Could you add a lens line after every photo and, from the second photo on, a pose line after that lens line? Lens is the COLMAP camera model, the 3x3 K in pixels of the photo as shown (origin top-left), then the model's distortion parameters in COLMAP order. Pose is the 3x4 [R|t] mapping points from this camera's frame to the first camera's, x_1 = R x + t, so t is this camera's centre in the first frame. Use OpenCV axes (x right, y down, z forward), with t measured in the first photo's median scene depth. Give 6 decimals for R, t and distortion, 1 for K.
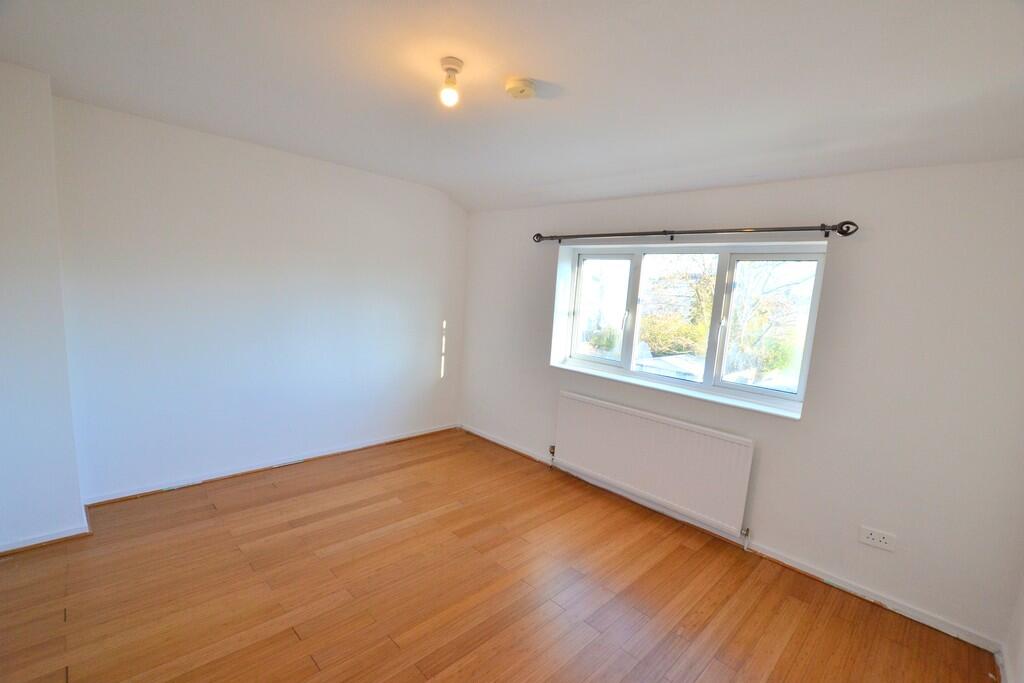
lens RADIAL K [[458.3, 0, 510.6], [0, 458.3, 350.9], [0, 0, 1]] dist [-0.028991, 0.000155]
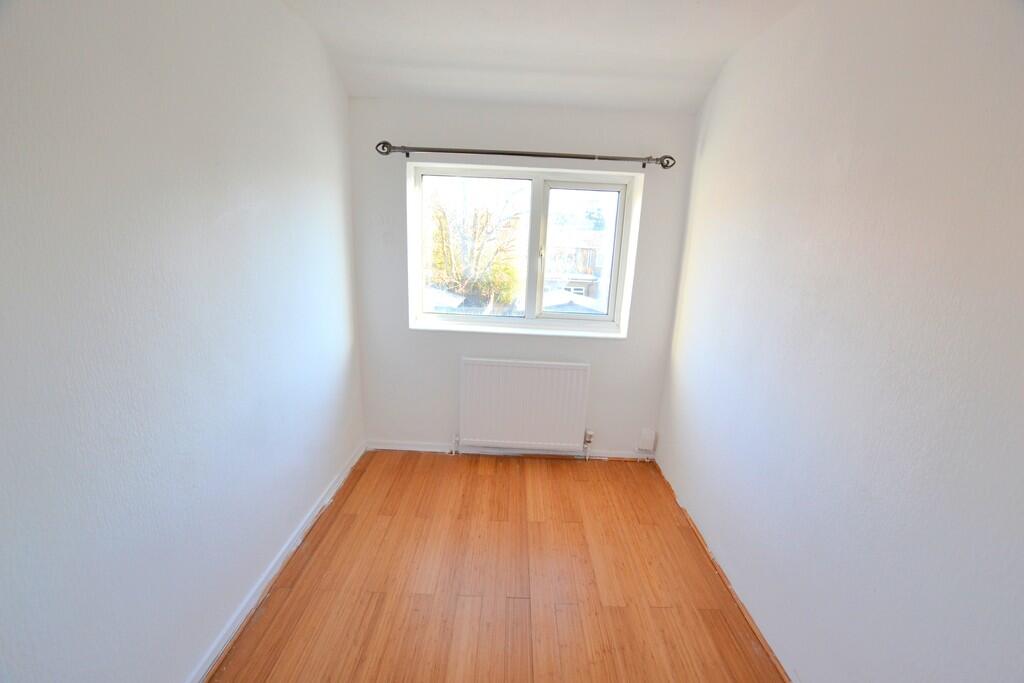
lens RADIAL K [[461.5, 0, 513.2], [0, 461.5, 365.1], [0, 0, 1]] dist [0.000312, 0.000027]
pose [[0.692514, -0.236207, 0.681638, -0.345105], [0.102637, 0.967525, 0.231000, -0.072473], [-0.714065, -0.090009, 0.694269, 0.353860]]
